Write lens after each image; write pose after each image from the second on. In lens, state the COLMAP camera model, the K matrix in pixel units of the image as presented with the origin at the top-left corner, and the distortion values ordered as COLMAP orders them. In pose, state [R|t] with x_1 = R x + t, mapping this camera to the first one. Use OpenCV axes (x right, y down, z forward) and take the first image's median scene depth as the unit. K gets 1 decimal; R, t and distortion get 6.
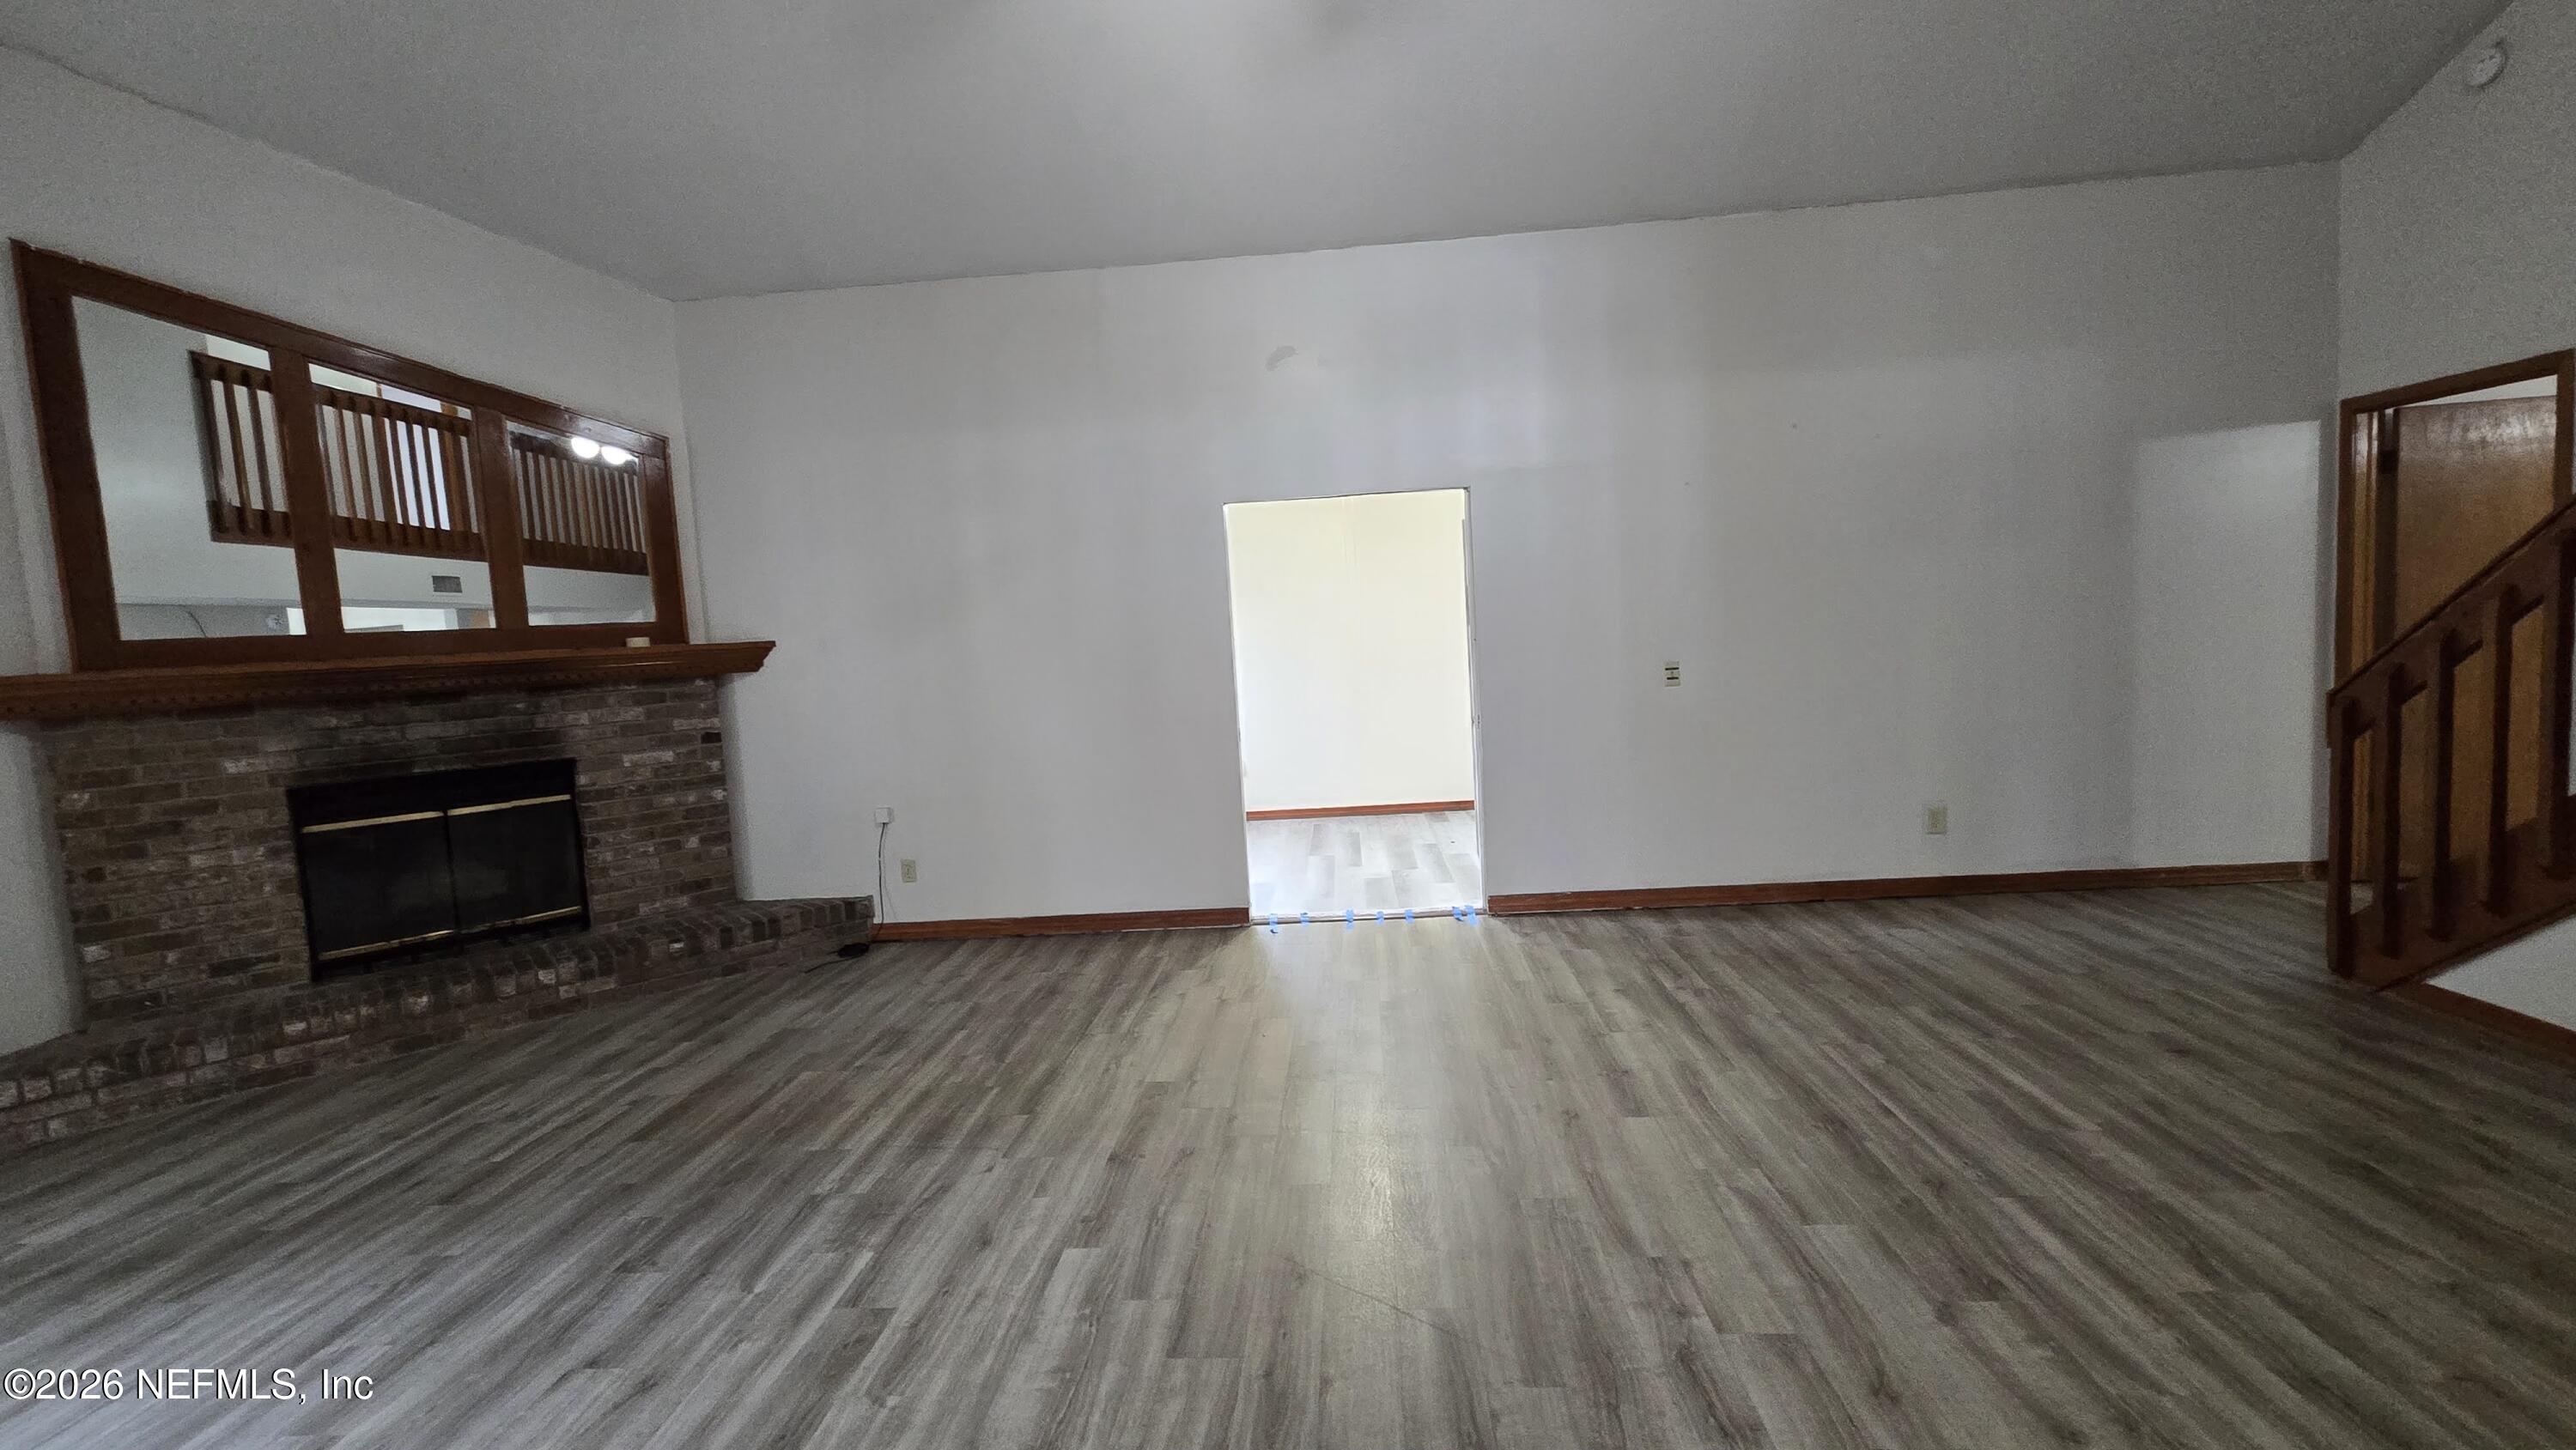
lens RADIAL K [[1058.0, 0, 1281.3], [0, 1058.0, 714.9], [0, 0, 1]] dist [-0.001693, 0.002155]
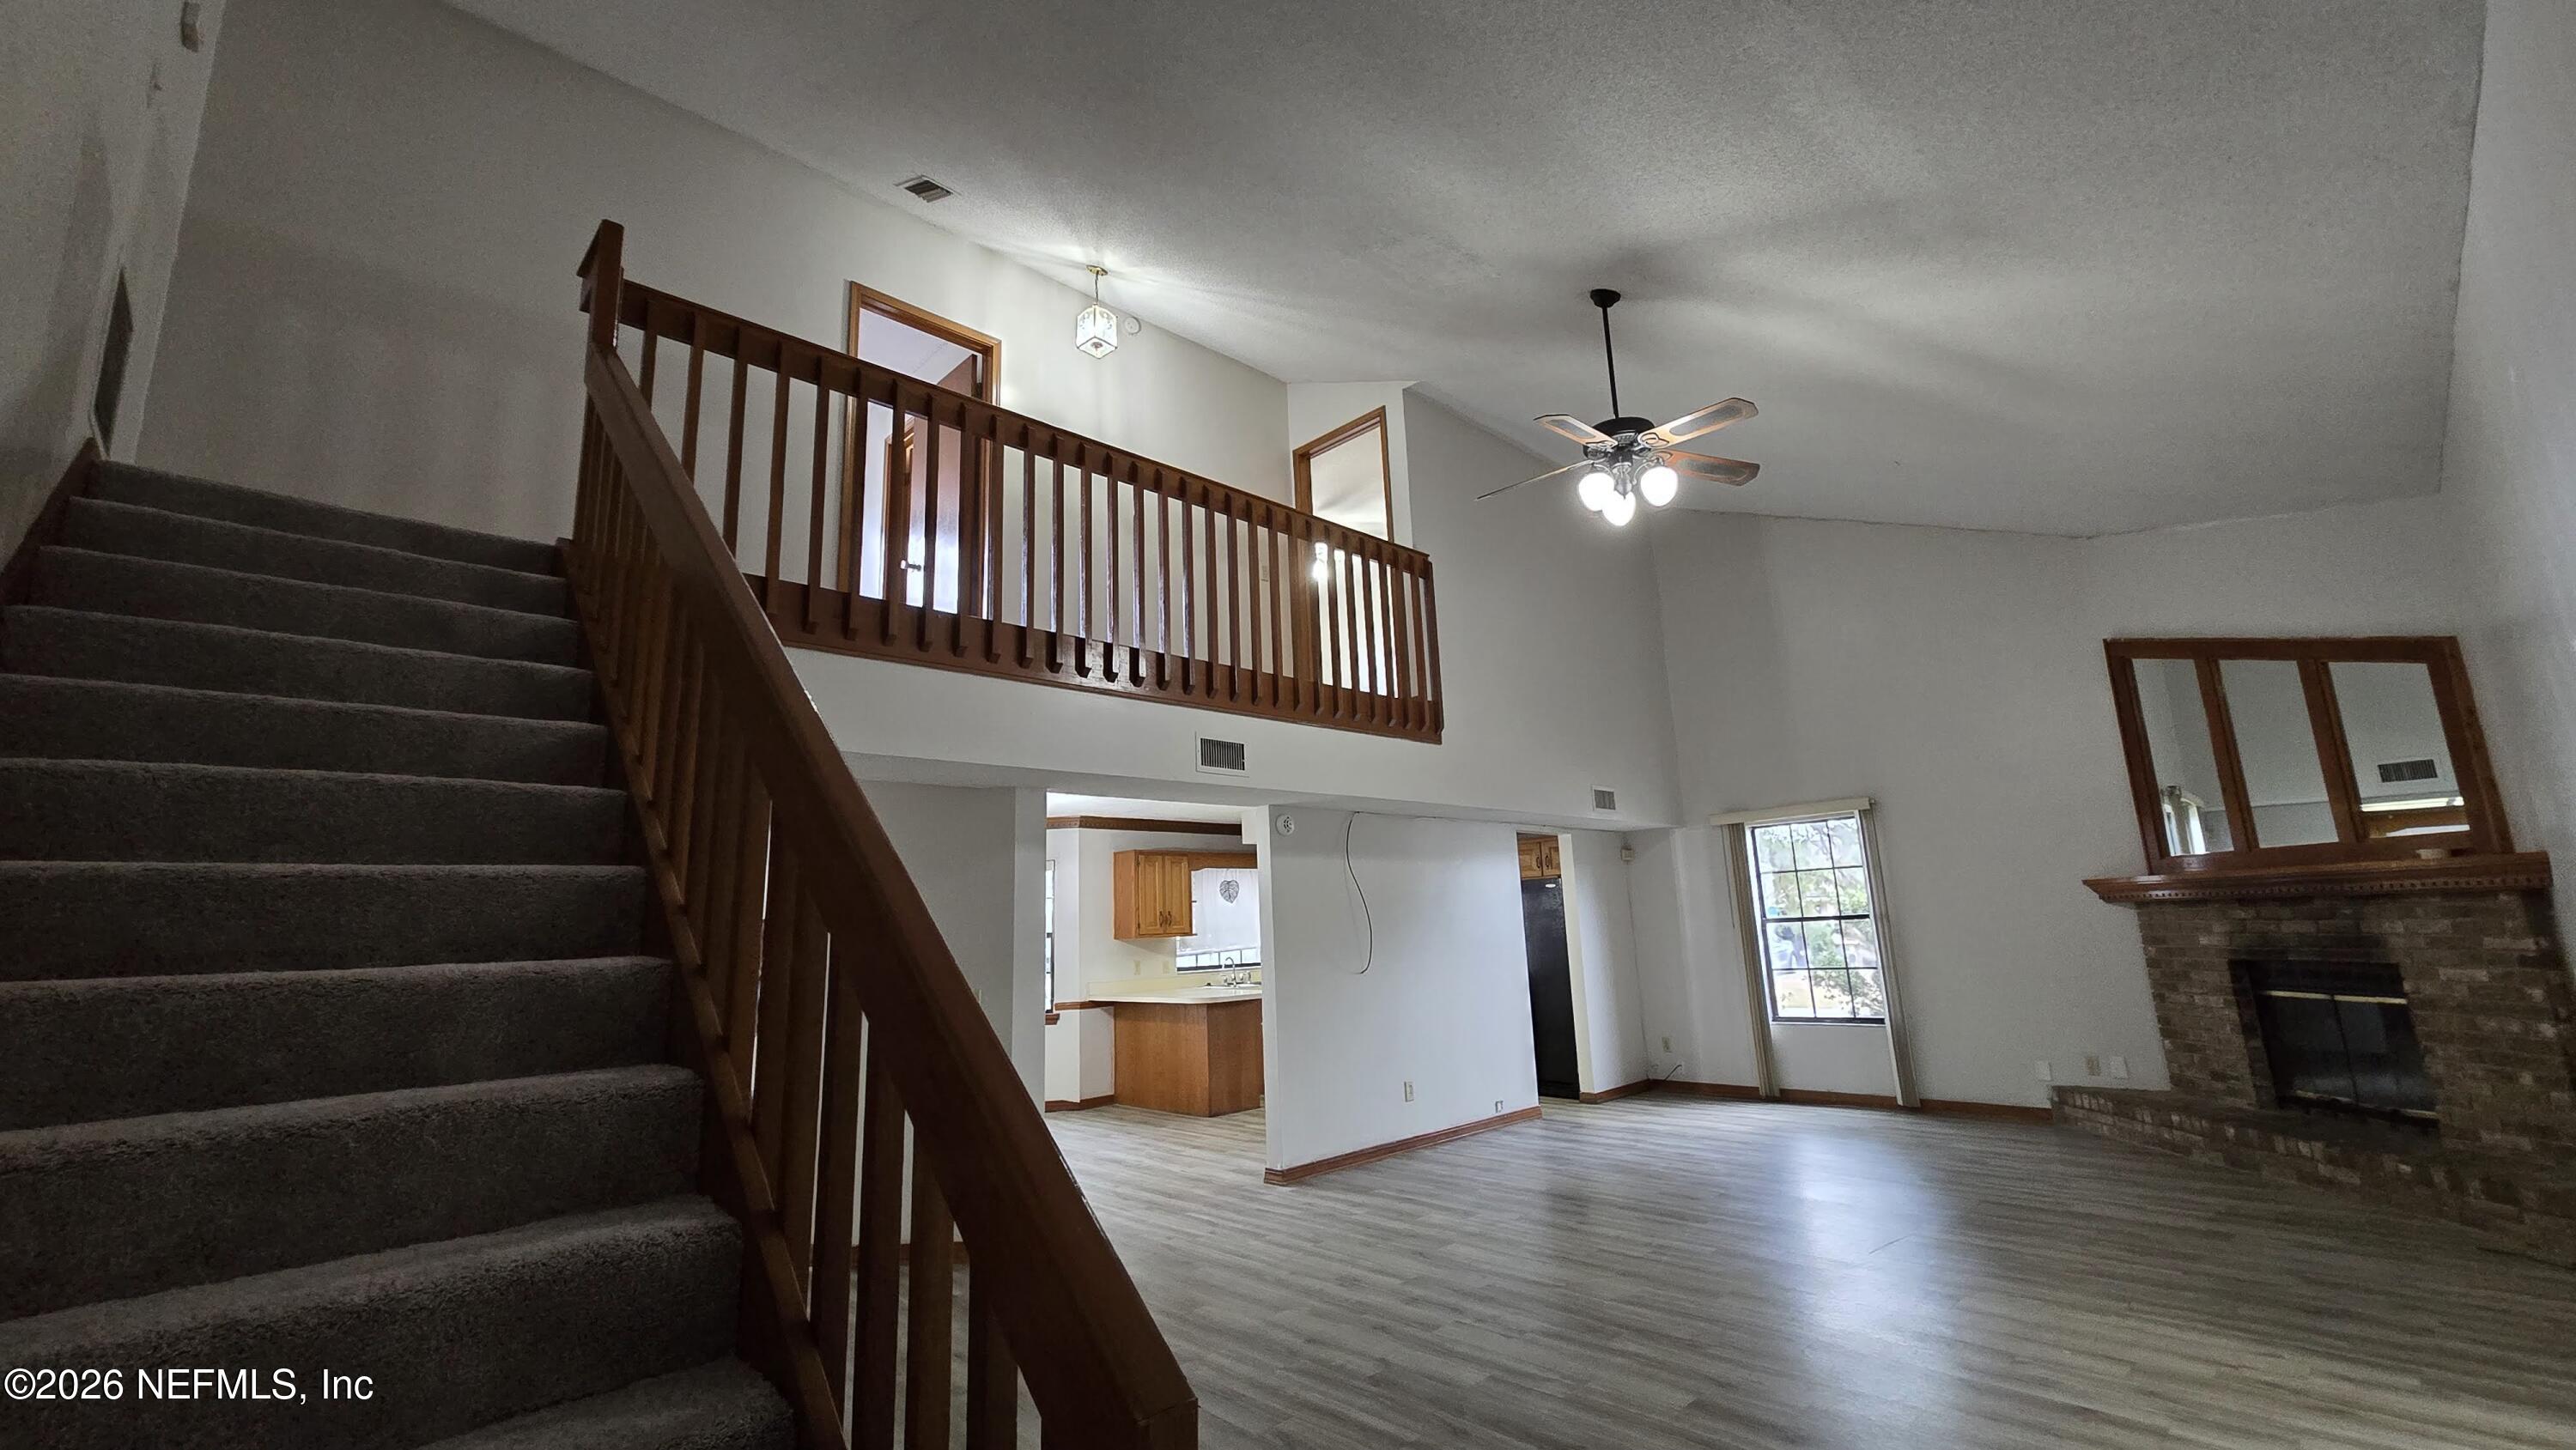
lens RADIAL K [[1058.0, 0, 1281.3], [0, 1058.0, 714.9], [0, 0, 1]] dist [-0.001693, 0.002155]
pose [[-0.673909, -0.062721, -0.736147, 0.974498], [0.021895, 0.994257, -0.104756, -0.133892], [0.738490, -0.086714, -0.668666, 1.000112]]
